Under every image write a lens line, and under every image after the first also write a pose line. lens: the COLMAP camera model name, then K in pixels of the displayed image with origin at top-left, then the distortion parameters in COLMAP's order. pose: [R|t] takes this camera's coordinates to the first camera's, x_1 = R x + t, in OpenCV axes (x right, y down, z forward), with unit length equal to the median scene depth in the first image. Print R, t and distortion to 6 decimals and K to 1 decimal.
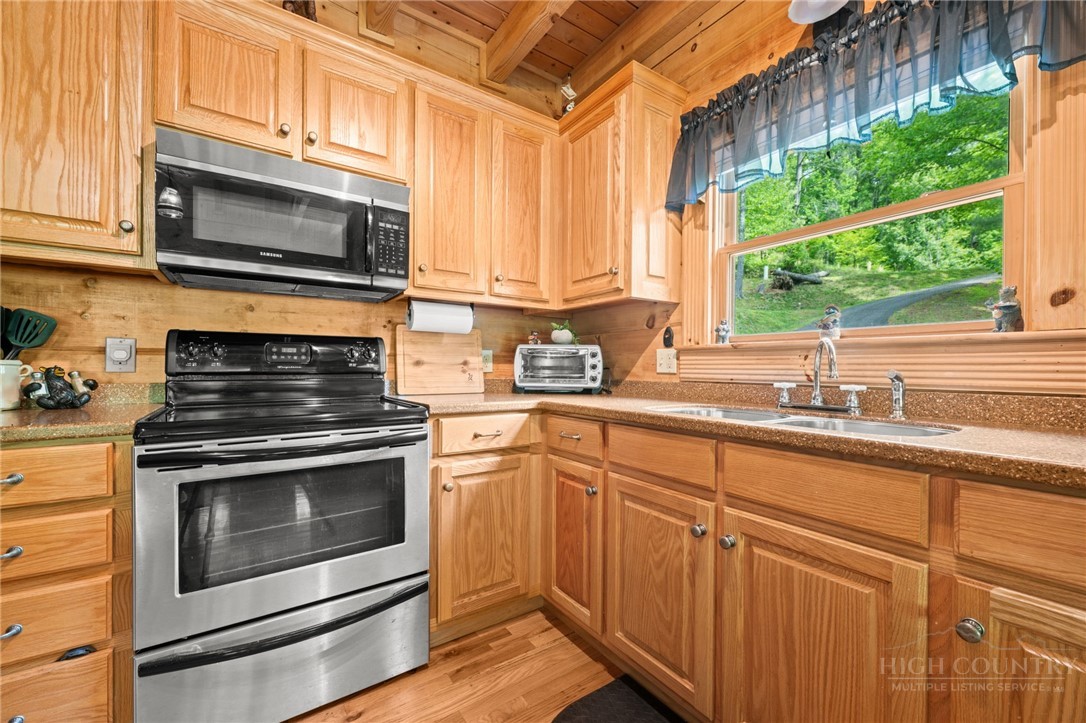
lens RADIAL K [[430.7, 0, 544.7], [0, 430.7, 365.3], [0, 0, 1]] dist [-0.000302, 0.000096]
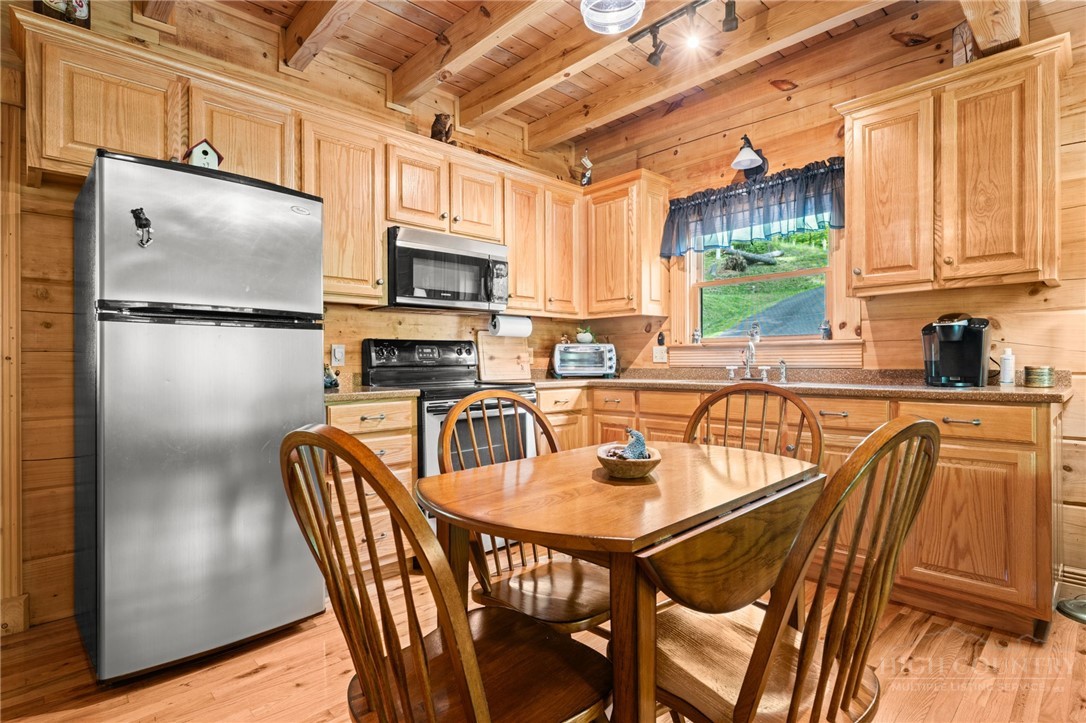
lens RADIAL K [[543.9, 0, 542.1], [0, 543.9, 359.7], [0, 0, 1]] dist [-0.006173, -0.000670]
pose [[0.987205, -0.013197, 0.158909, -0.457021], [0.012911, 0.999913, 0.002833, -0.002630], [-0.158933, -0.000745, 0.987289, -0.871005]]
